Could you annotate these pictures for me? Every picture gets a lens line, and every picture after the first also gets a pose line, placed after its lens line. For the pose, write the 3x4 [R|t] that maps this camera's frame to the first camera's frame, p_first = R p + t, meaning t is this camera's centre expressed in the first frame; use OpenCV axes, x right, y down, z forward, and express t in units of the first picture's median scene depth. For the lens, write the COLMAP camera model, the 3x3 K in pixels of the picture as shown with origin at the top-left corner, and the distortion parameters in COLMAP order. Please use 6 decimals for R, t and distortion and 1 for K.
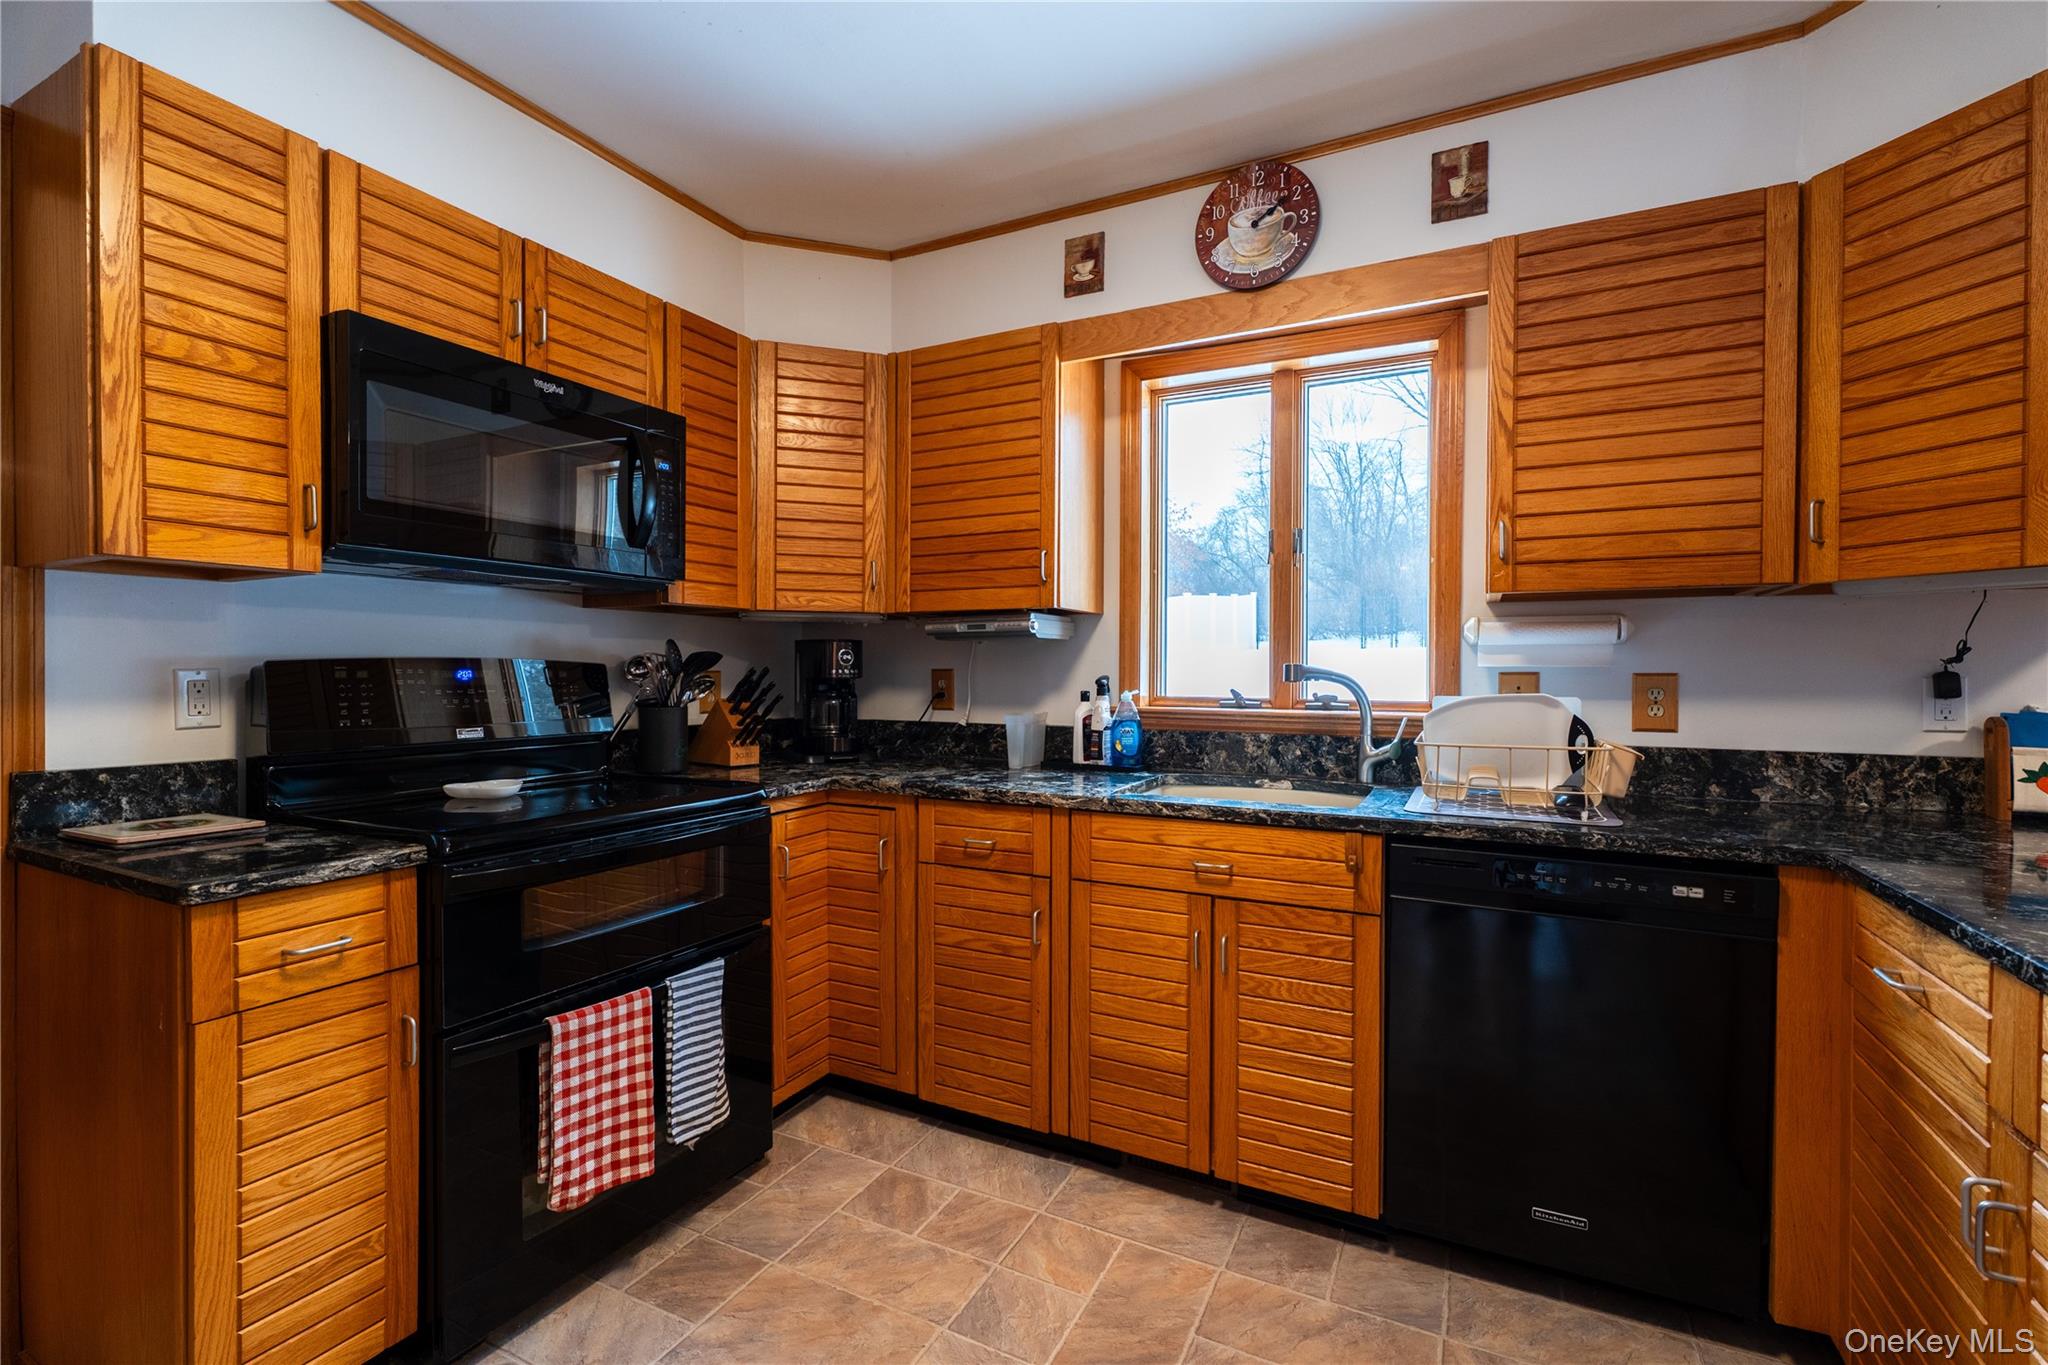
lens RADIAL K [[904.8, 0, 1021.8], [0, 904.8, 680.9], [0, 0, 1]] dist [0.002296, -0.001306]
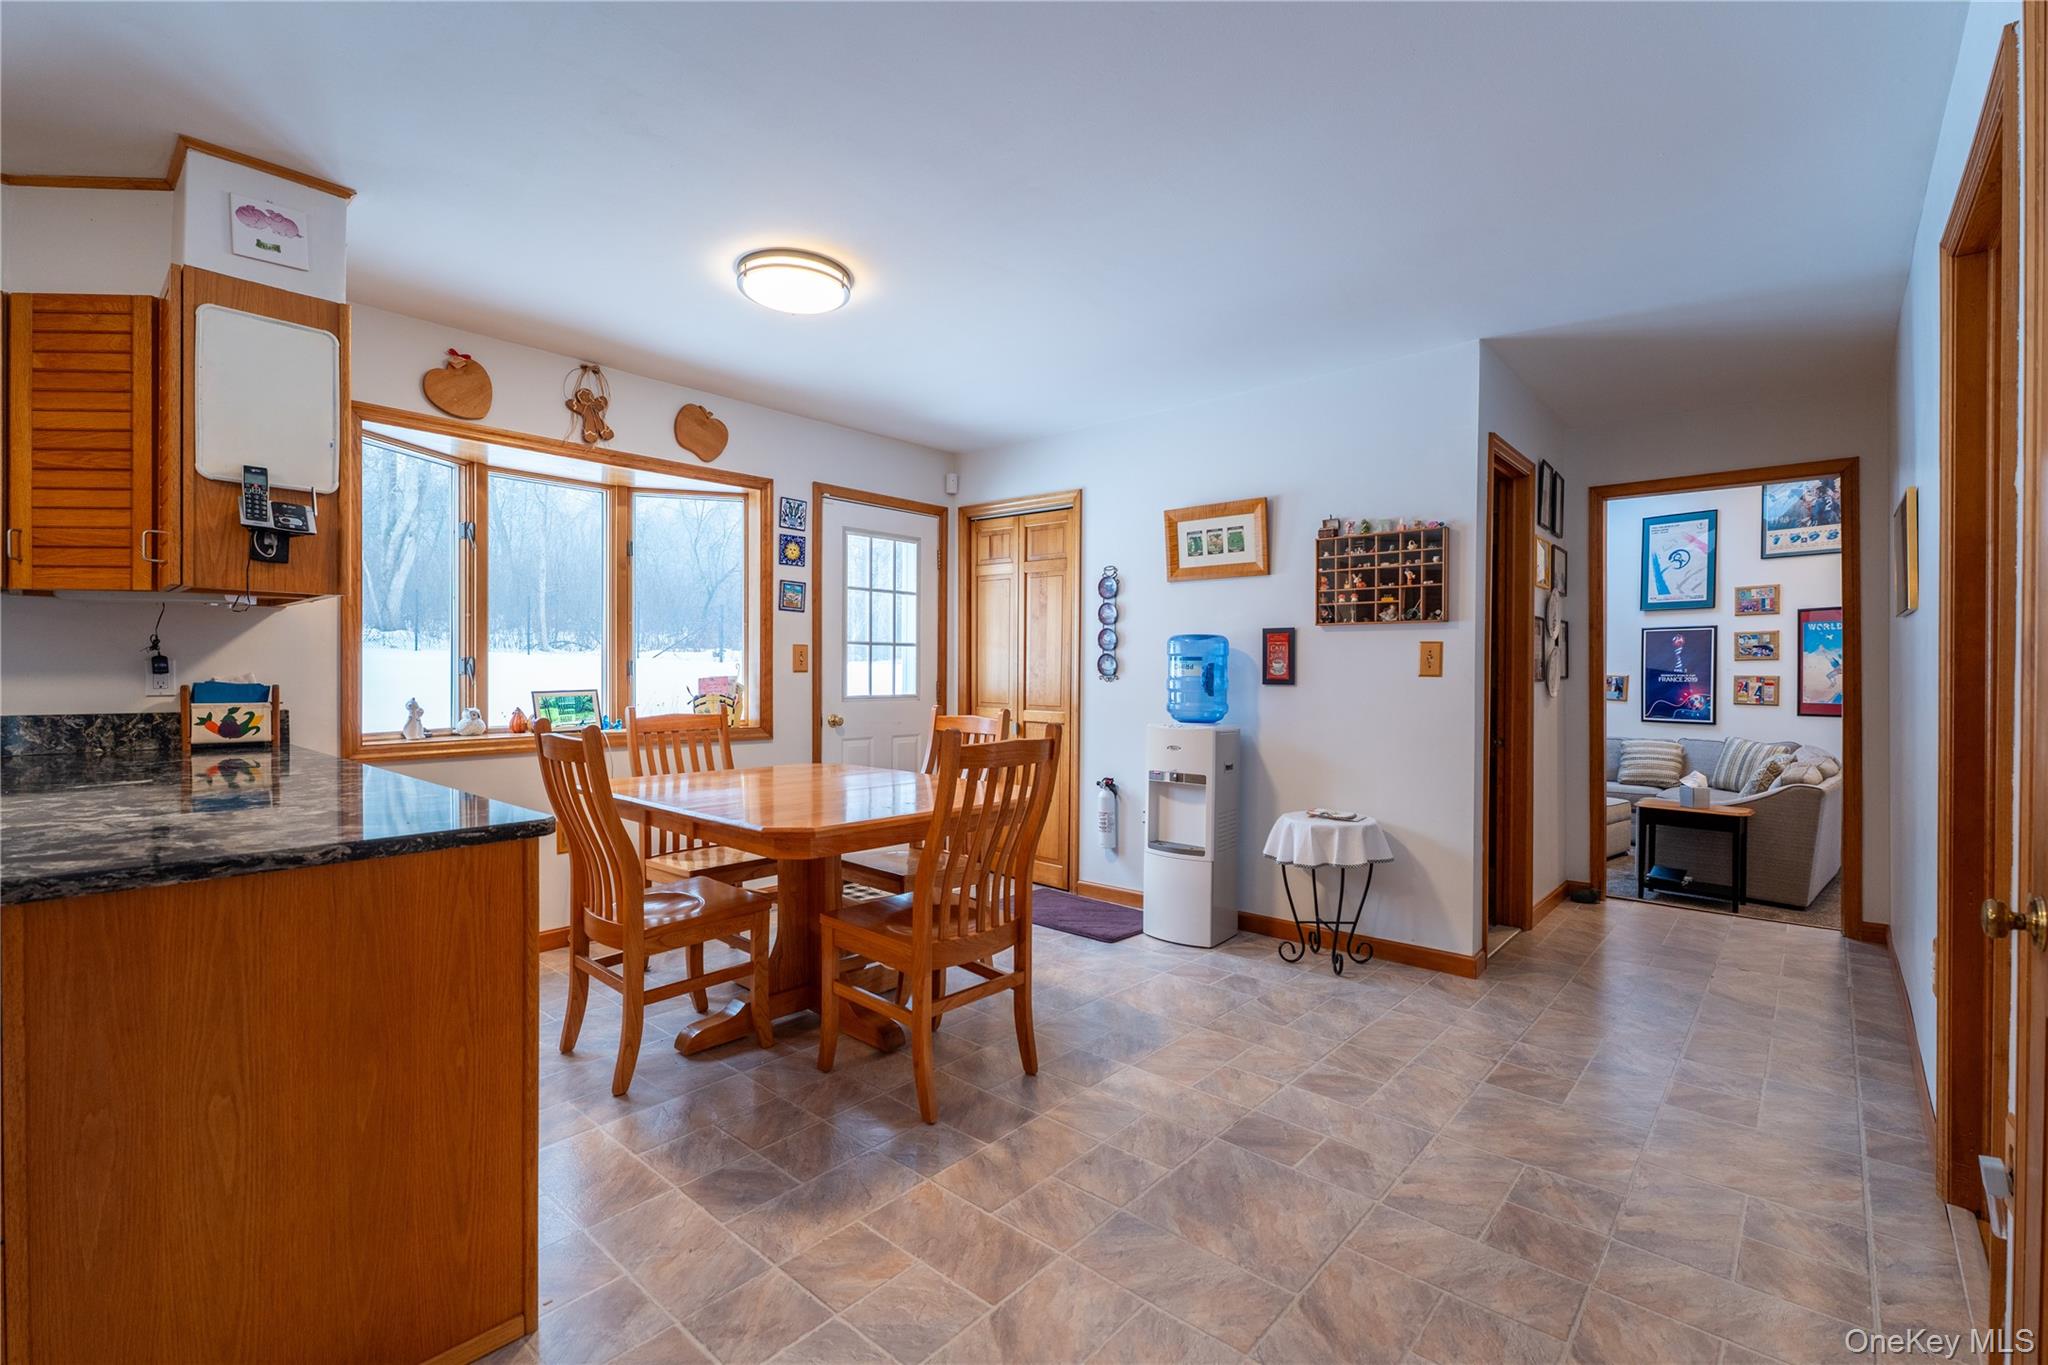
lens RADIAL K [[904.8, 0, 1012.3], [0, 904.8, 678.4], [0, 0, 1]] dist [0.002296, -0.001306]
pose [[0.258783, -0.006619, 0.965913, -0.053231], [0.003952, 0.999975, 0.005794, 0.021973], [-0.965927, 0.002318, 0.258803, -0.690178]]
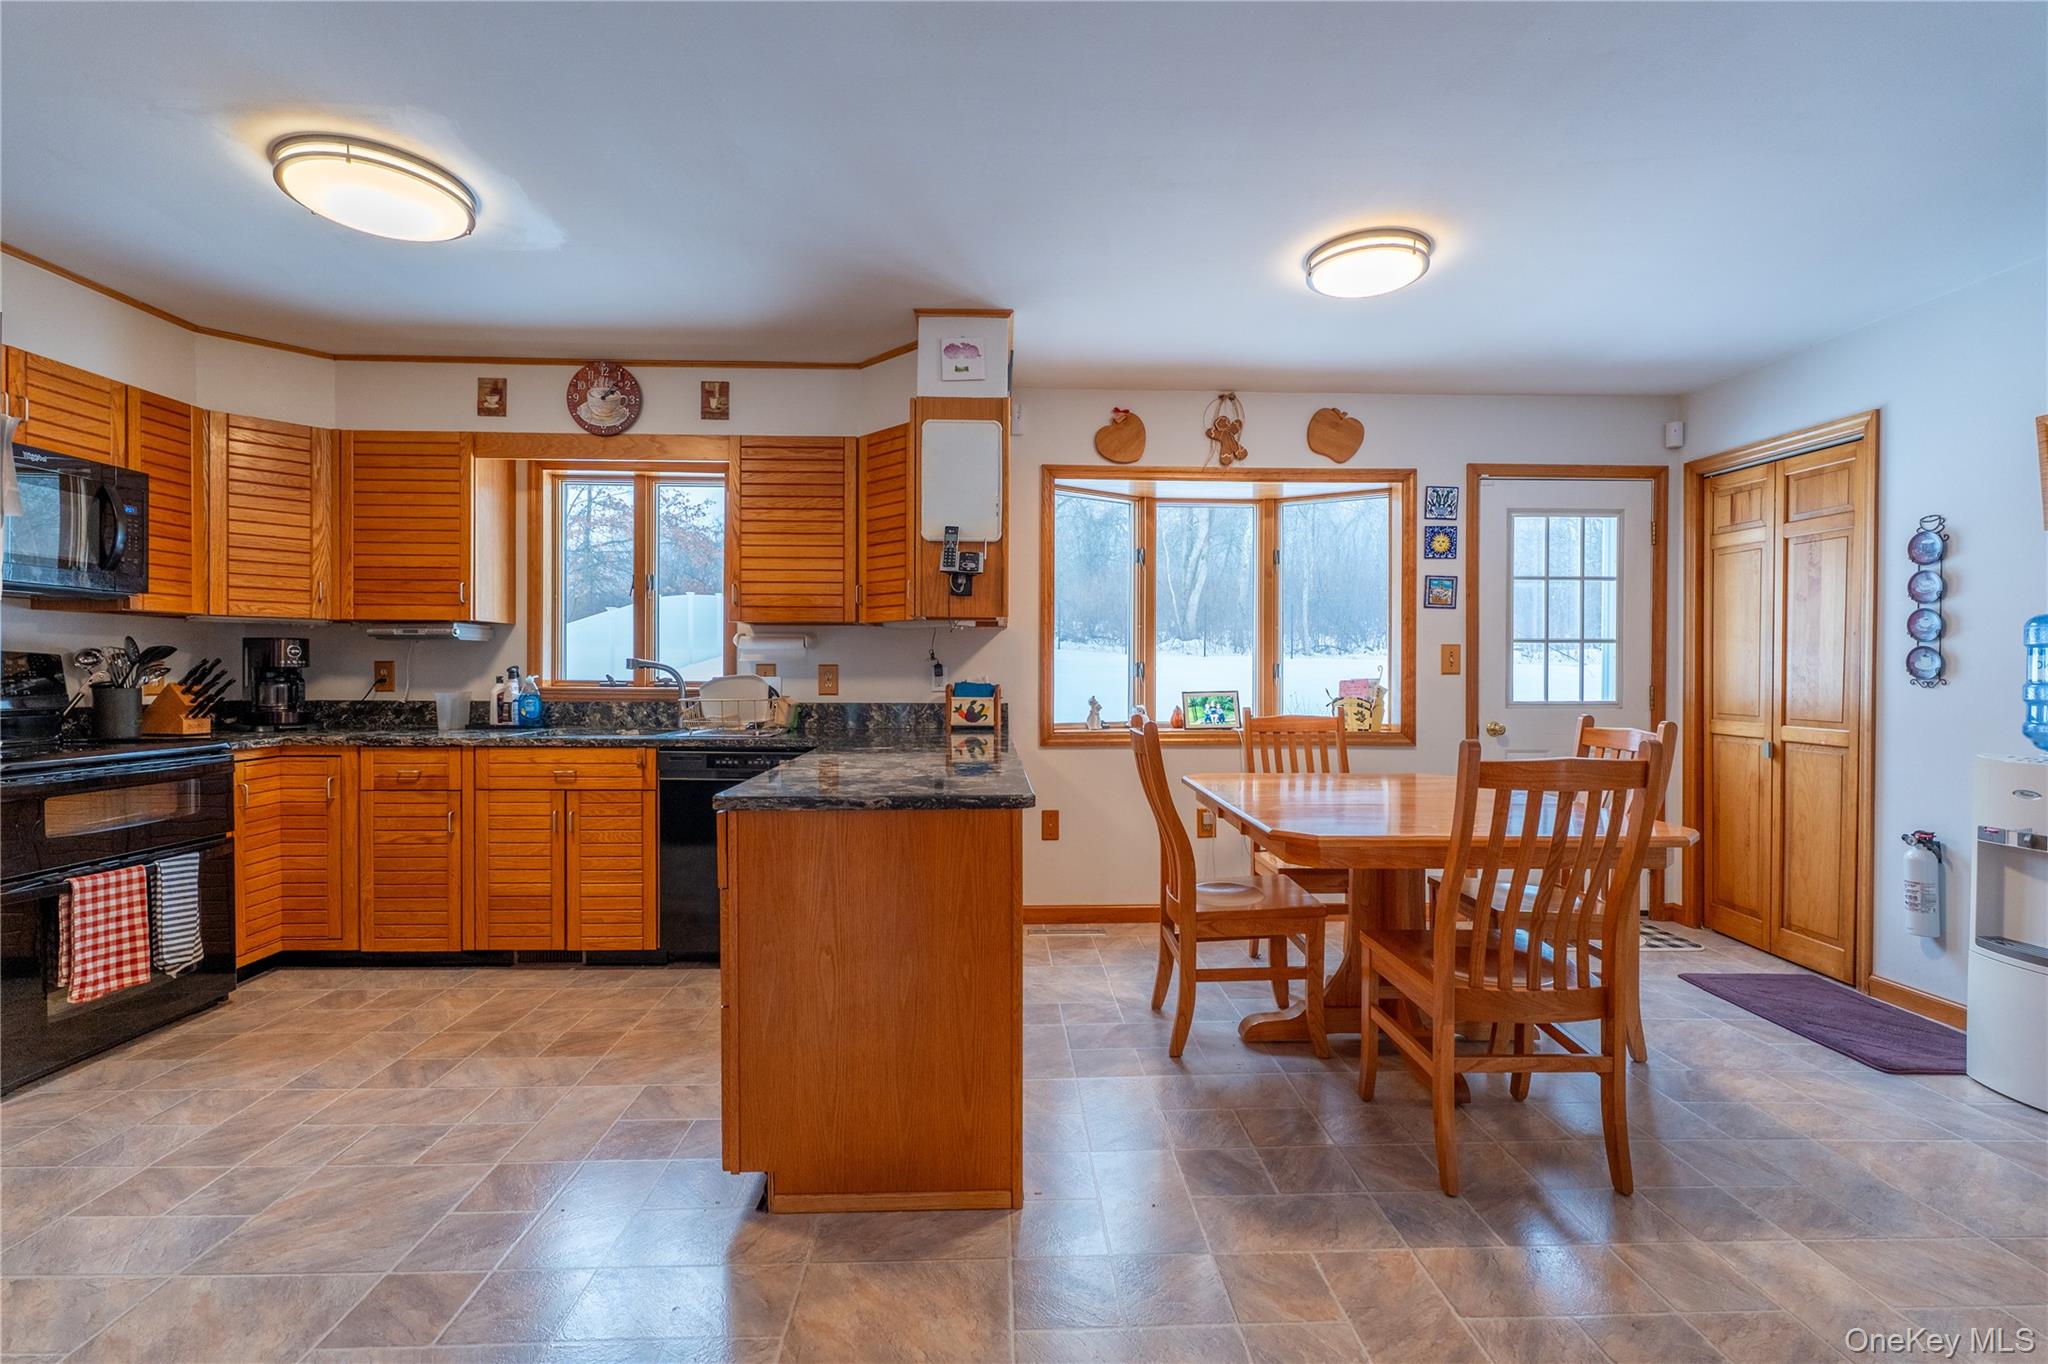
lens RADIAL K [[904.8, 0, 1021.1], [0, 904.8, 680.9], [0, 0, 1]] dist [0.002296, -0.001306]
pose [[0.874808, -0.004272, 0.484451, 0.129639], [0.003325, 0.999991, 0.002813, 0.023119], [-0.484459, -0.000850, 0.874814, -0.929975]]
